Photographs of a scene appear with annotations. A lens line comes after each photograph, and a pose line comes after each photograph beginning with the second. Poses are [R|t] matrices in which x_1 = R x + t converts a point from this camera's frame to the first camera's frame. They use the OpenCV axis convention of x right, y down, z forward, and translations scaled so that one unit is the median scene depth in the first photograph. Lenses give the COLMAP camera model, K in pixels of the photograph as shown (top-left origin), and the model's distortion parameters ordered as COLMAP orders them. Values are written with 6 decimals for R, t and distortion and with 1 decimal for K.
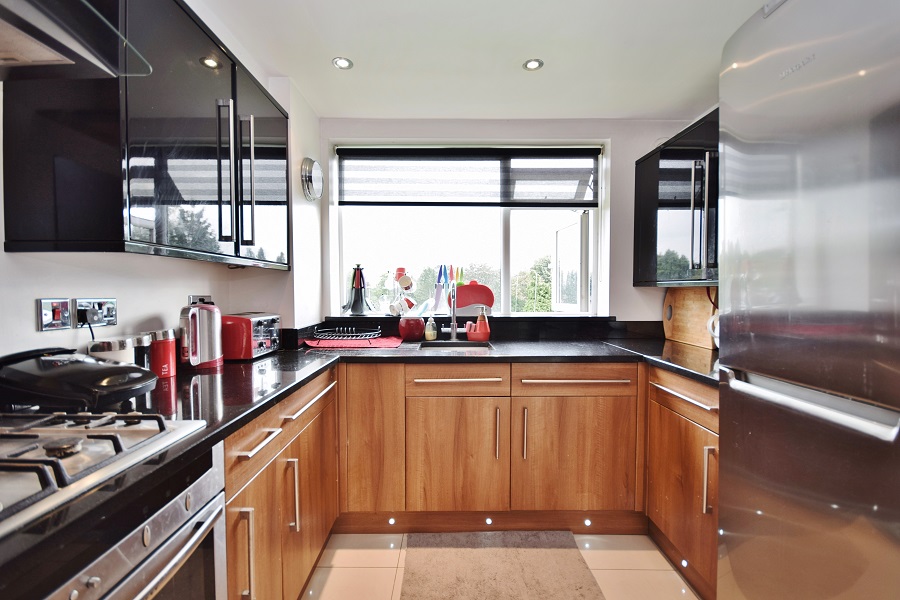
lens RADIAL K [[396.2, 0, 444.7], [0, 396.2, 305.3], [0, 0, 1]] dist [-0.010388, 0.000111]
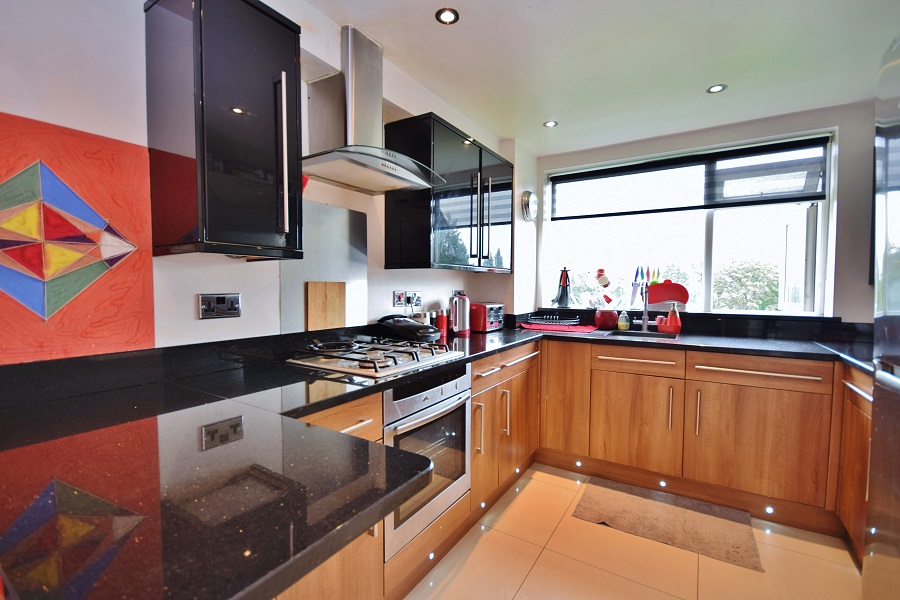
lens RADIAL K [[396.2, 0, 444.7], [0, 396.2, 305.3], [0, 0, 1]] dist [-0.010388, 0.000111]
pose [[0.844895, 0.028697, -0.534162, 0.179910], [-0.024660, 0.999588, 0.014695, 0.012253], [0.534364, 0.000757, 0.845254, -0.356687]]
